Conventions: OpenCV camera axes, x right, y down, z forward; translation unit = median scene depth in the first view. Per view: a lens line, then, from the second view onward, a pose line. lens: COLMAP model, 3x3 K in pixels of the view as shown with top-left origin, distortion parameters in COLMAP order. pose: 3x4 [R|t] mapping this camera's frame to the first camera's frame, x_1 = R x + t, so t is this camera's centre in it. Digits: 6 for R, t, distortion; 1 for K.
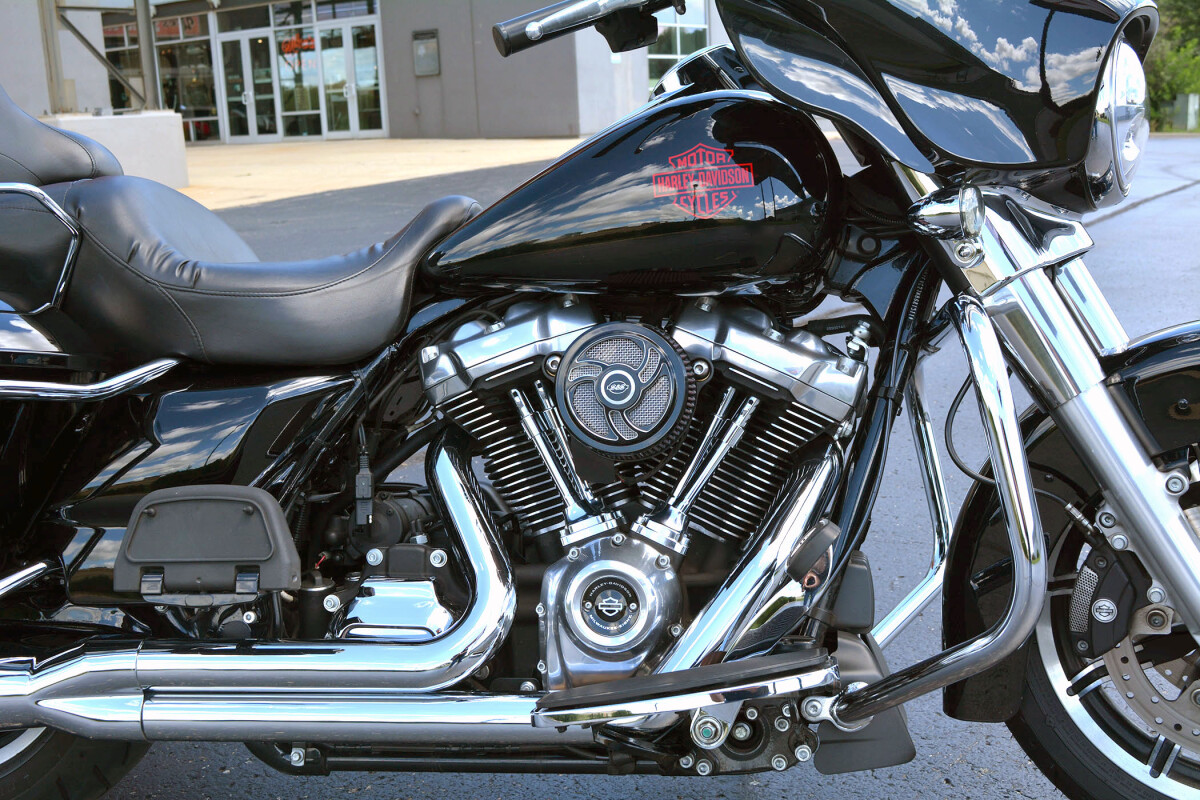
lens RADIAL K [[1252.7, 0, 600.3], [0, 1252.7, 393.3], [0, 0, 1]] dist [-0.057667, 0.000000]
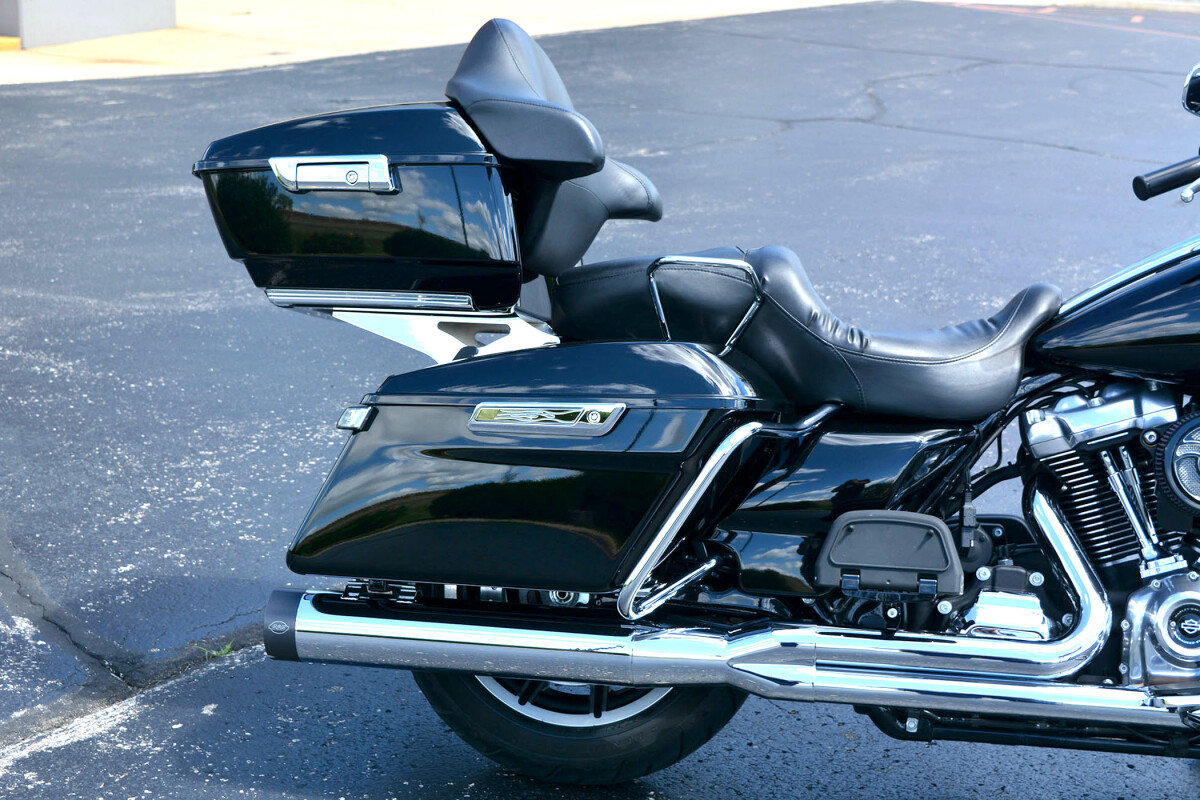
lens RADIAL K [[1810.0, 0, 599.9], [0, 1810.0, 400.4], [0, 0, 1]] dist [-0.001032, 0.000000]
pose [[0.996226, 0.080251, -0.033079, -0.529753], [-0.079130, 0.996288, 0.033898, -0.077825], [0.035677, -0.031153, 0.998878, -0.862133]]
